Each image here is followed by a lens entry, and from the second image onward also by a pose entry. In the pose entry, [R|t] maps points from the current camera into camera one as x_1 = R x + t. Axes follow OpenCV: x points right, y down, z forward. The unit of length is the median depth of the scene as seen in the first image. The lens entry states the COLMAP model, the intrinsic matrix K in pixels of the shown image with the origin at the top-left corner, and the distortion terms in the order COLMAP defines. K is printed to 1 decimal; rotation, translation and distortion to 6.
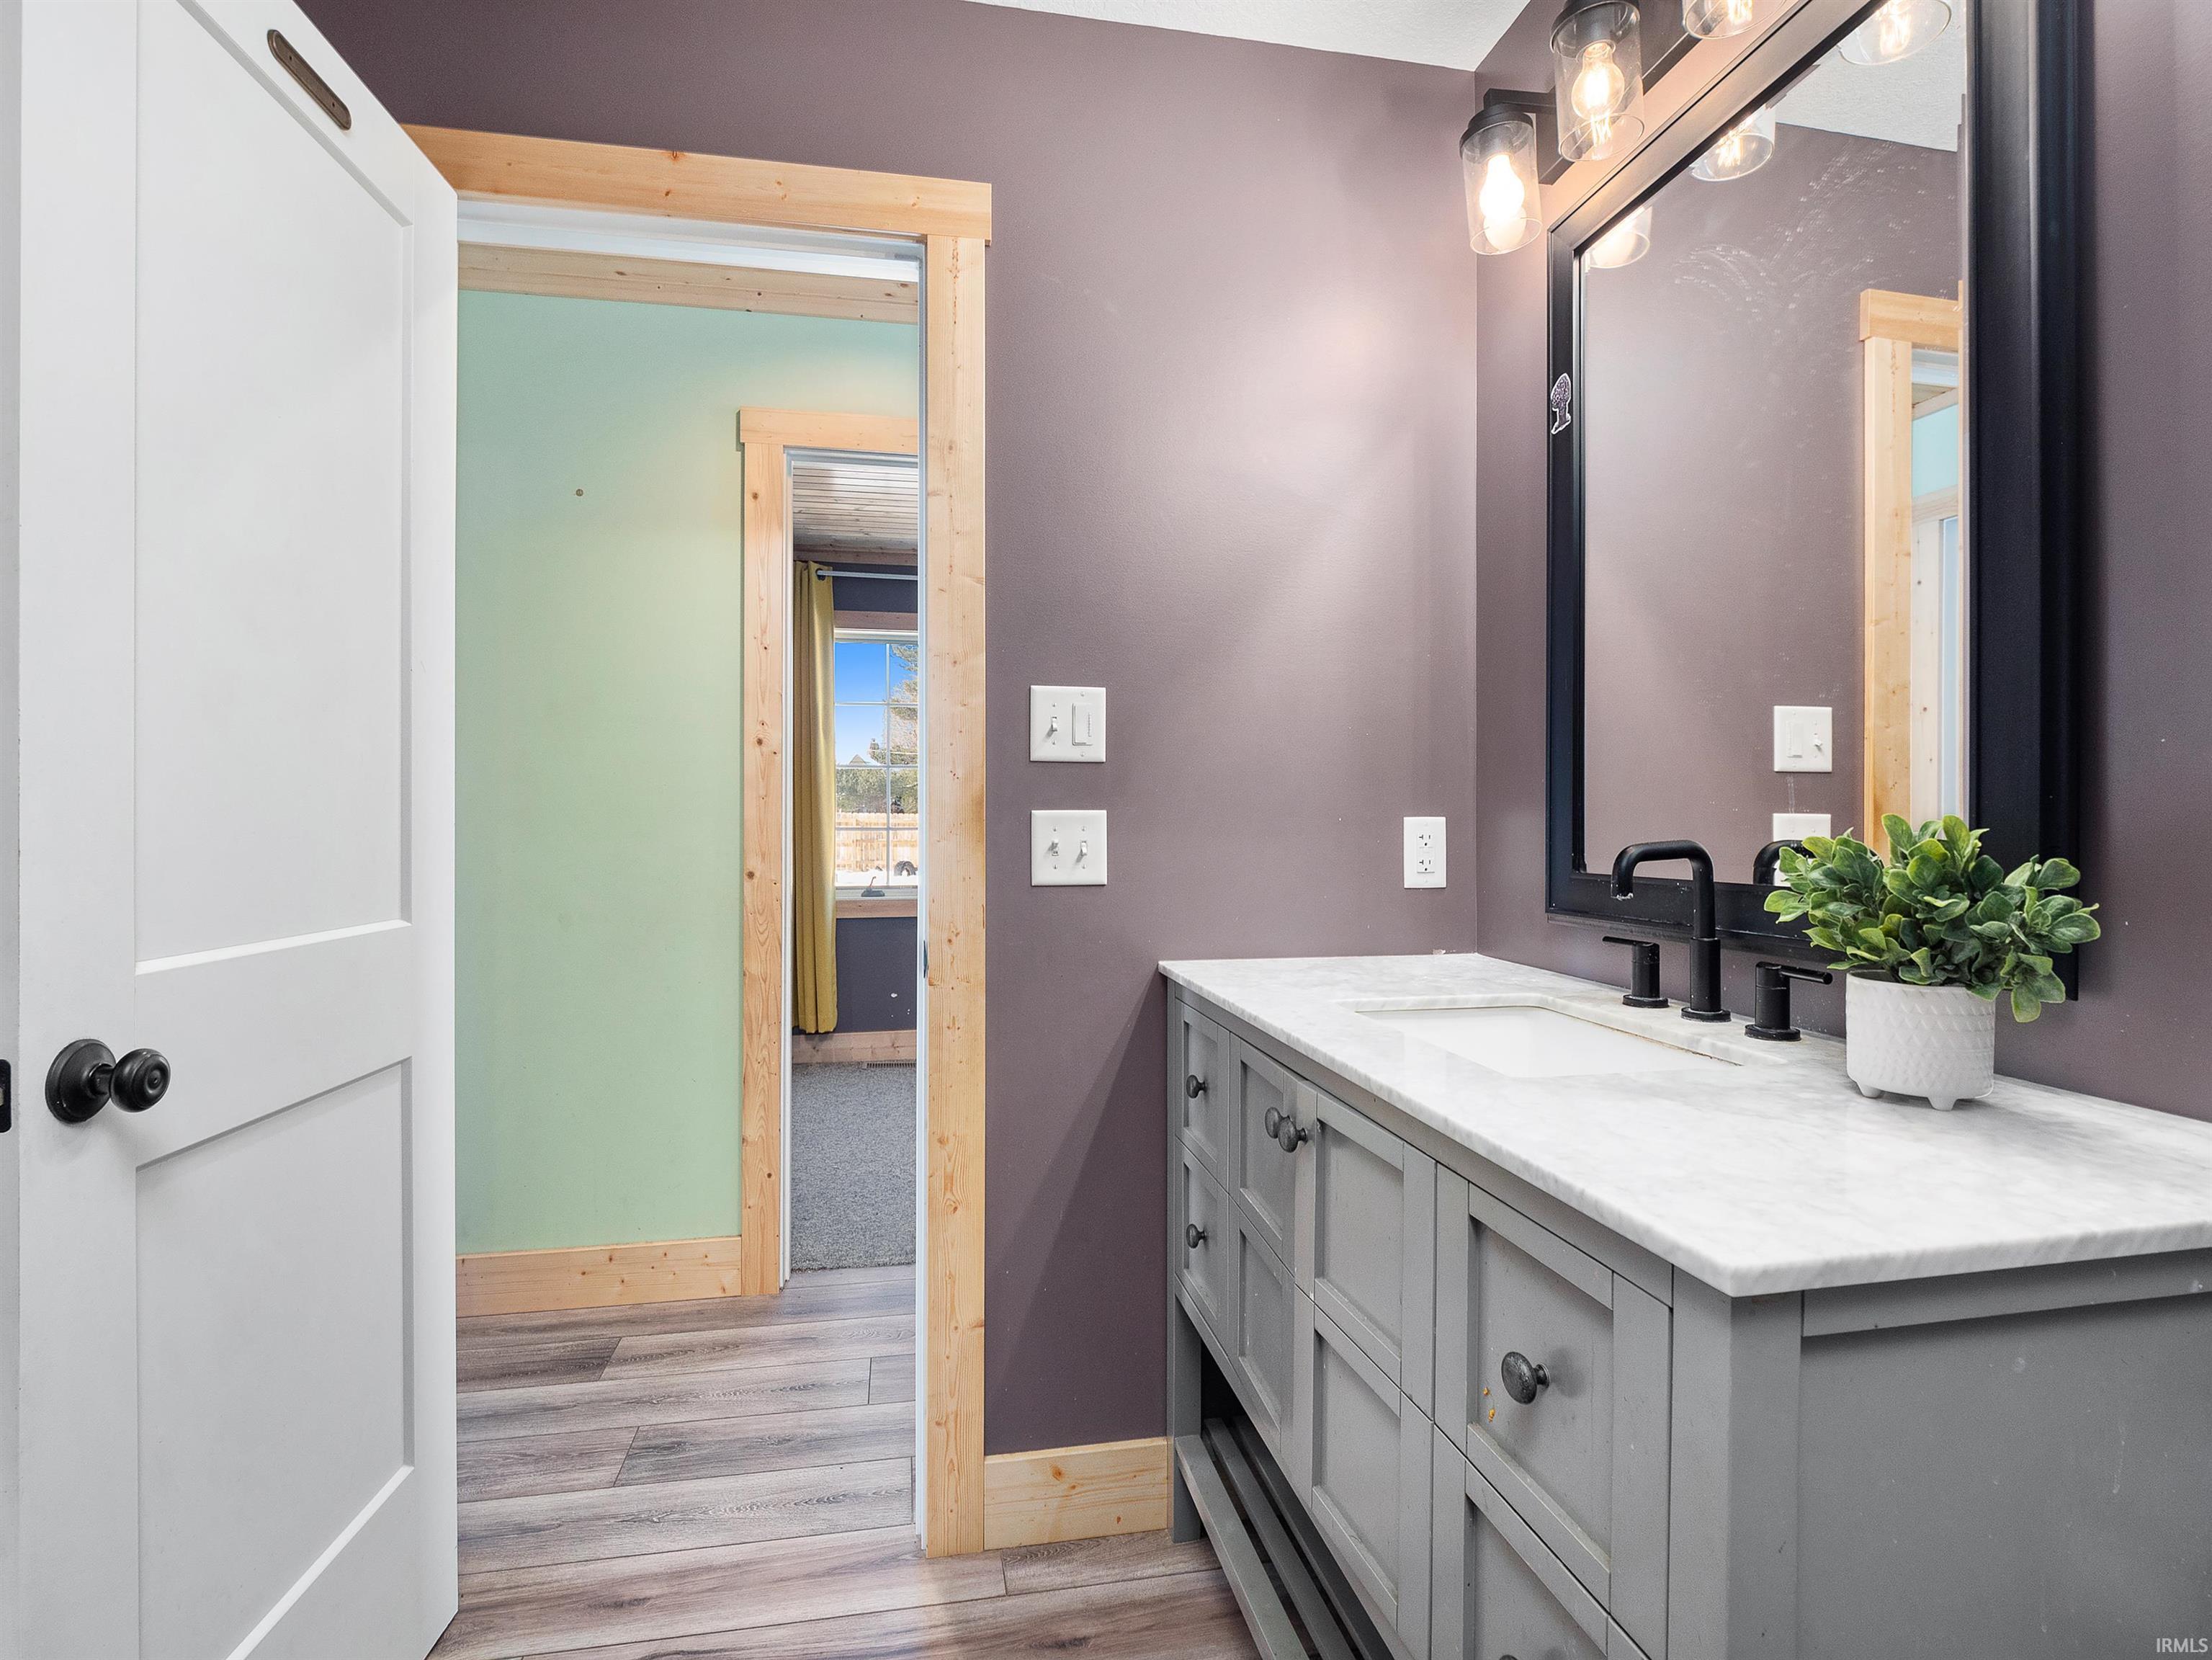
lens RADIAL K [[1083.4, 0, 1112.3], [0, 1083.4, 830.3], [0, 0, 1]] dist [-0.005168, -0.000603]
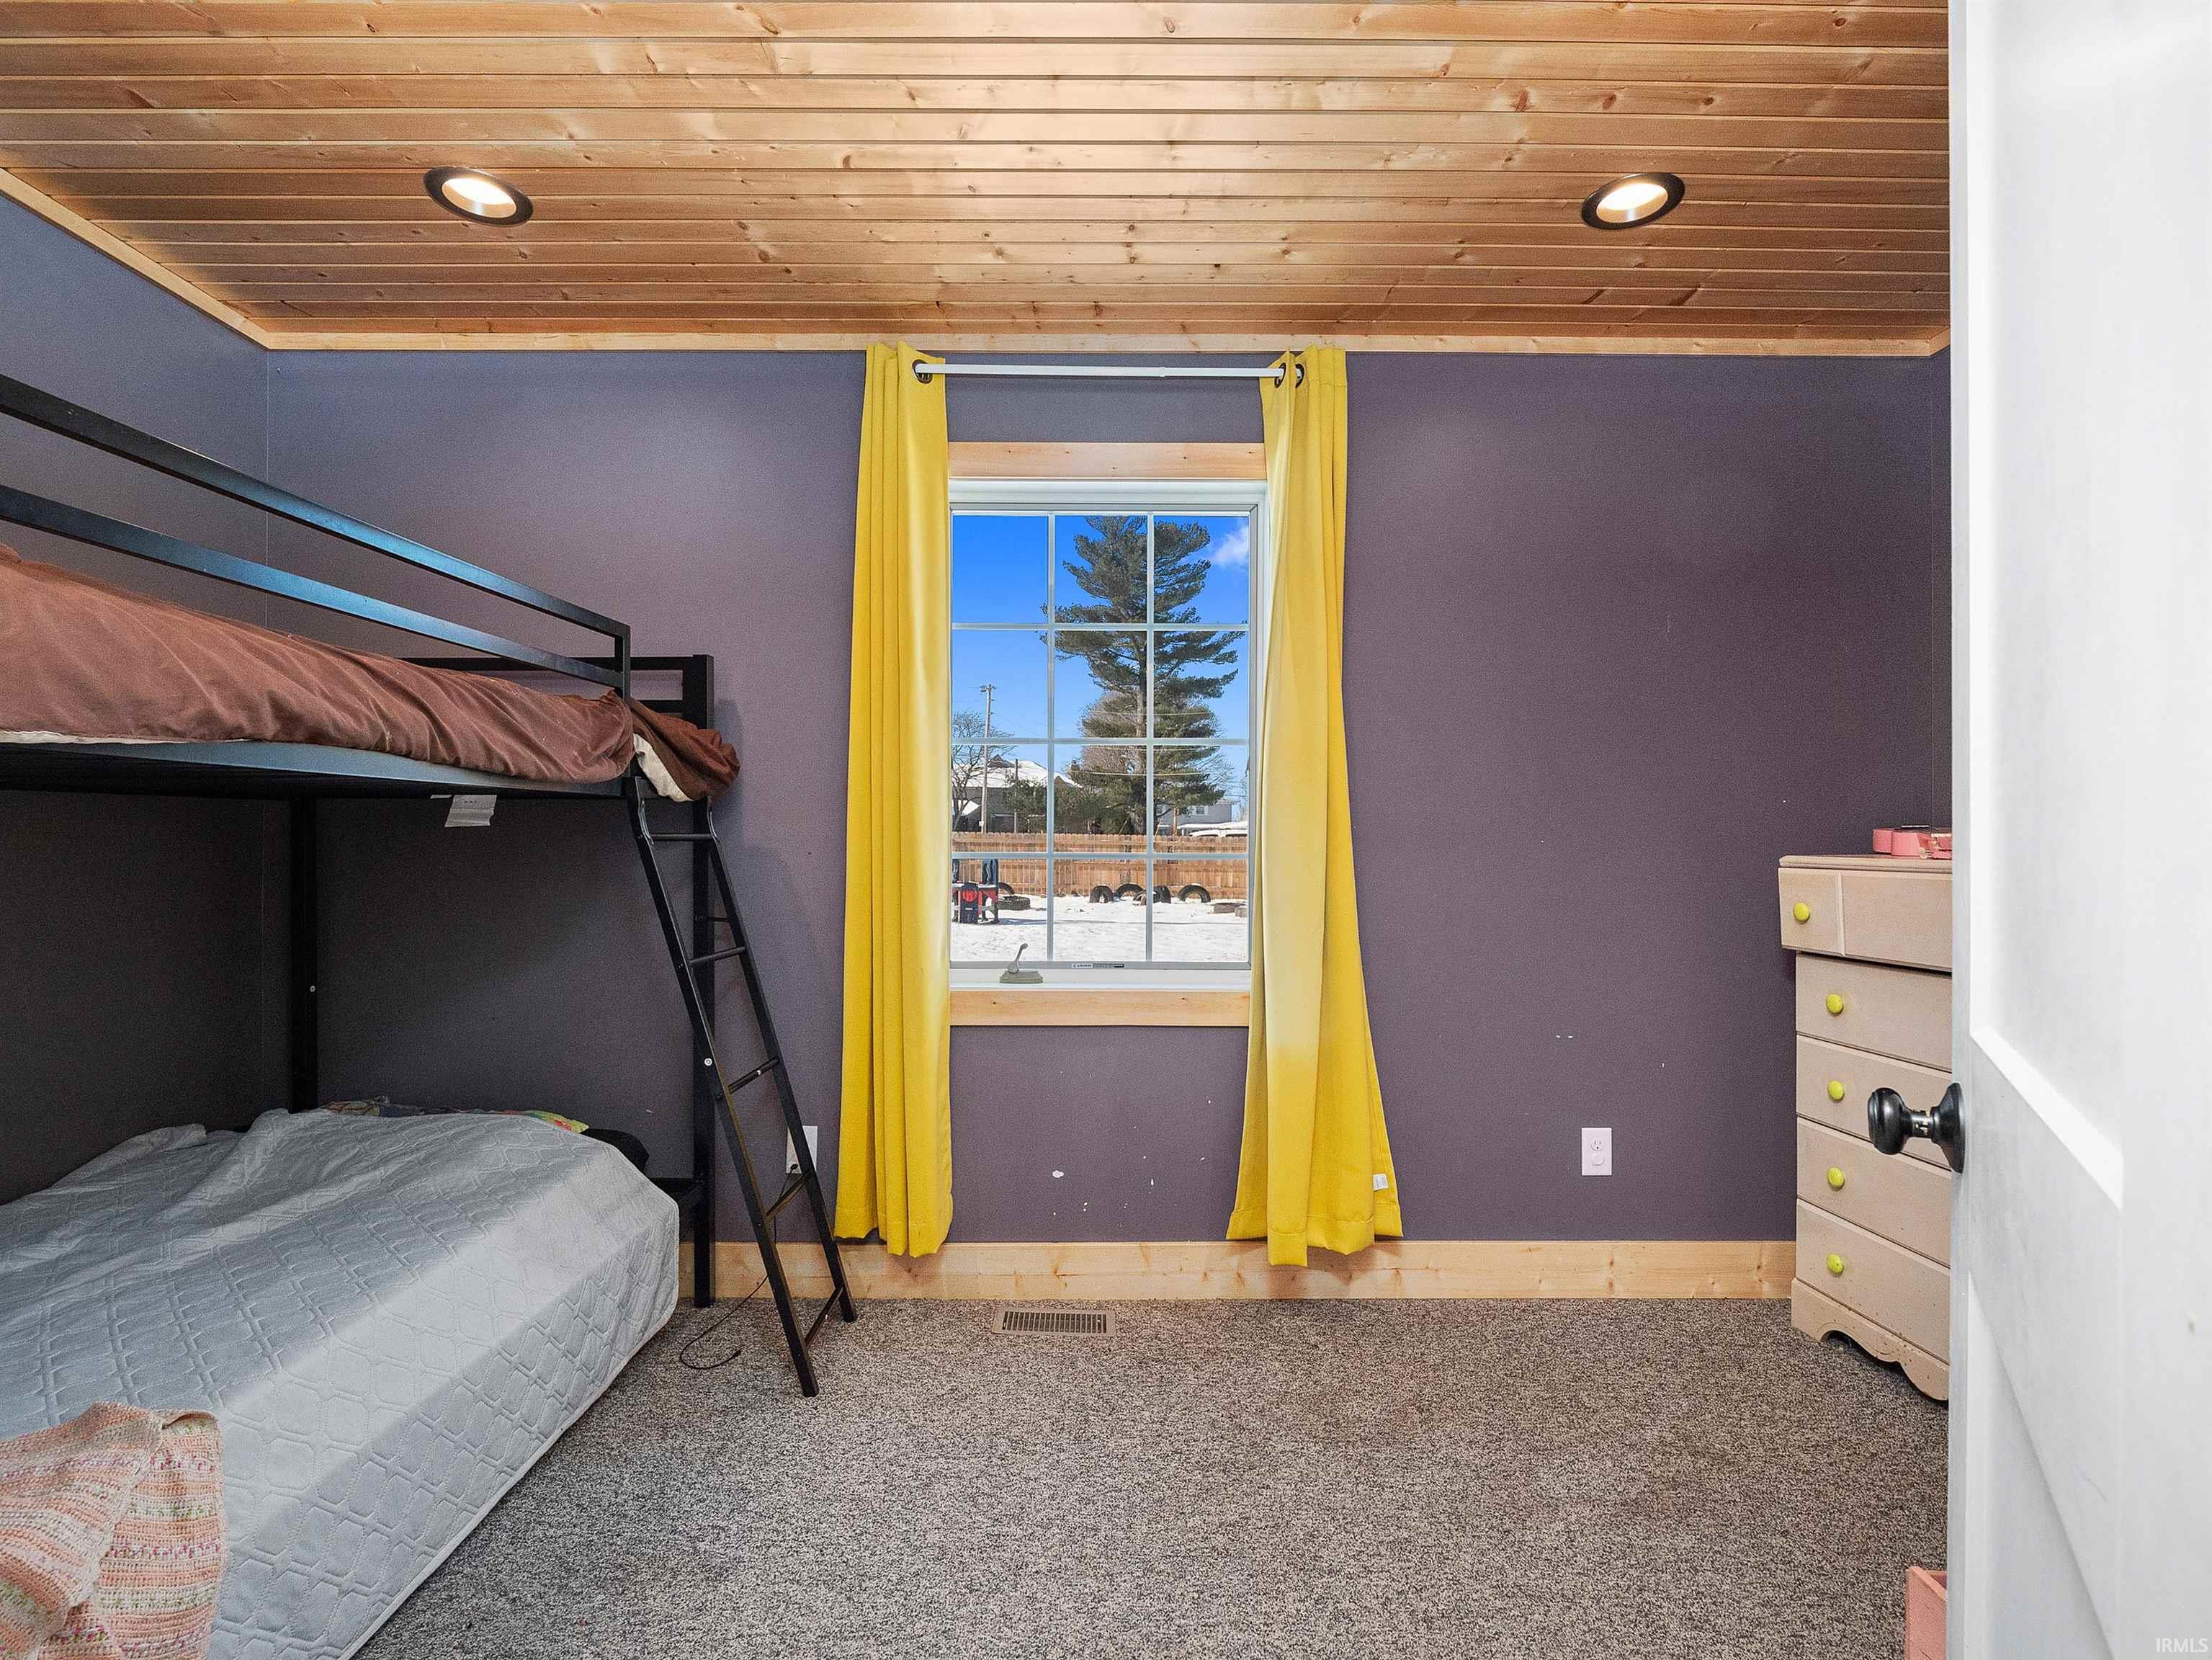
lens RADIAL K [[1083.4, 0, 1124.6], [0, 1083.4, 841.4], [0, 0, 1]] dist [-0.005168, -0.000603]
pose [[0.985346, 0.001090, -0.170562, -0.081298], [-0.002750, 0.999951, -0.009496, -0.003421], [0.170543, 0.009826, 0.985301, 0.490780]]
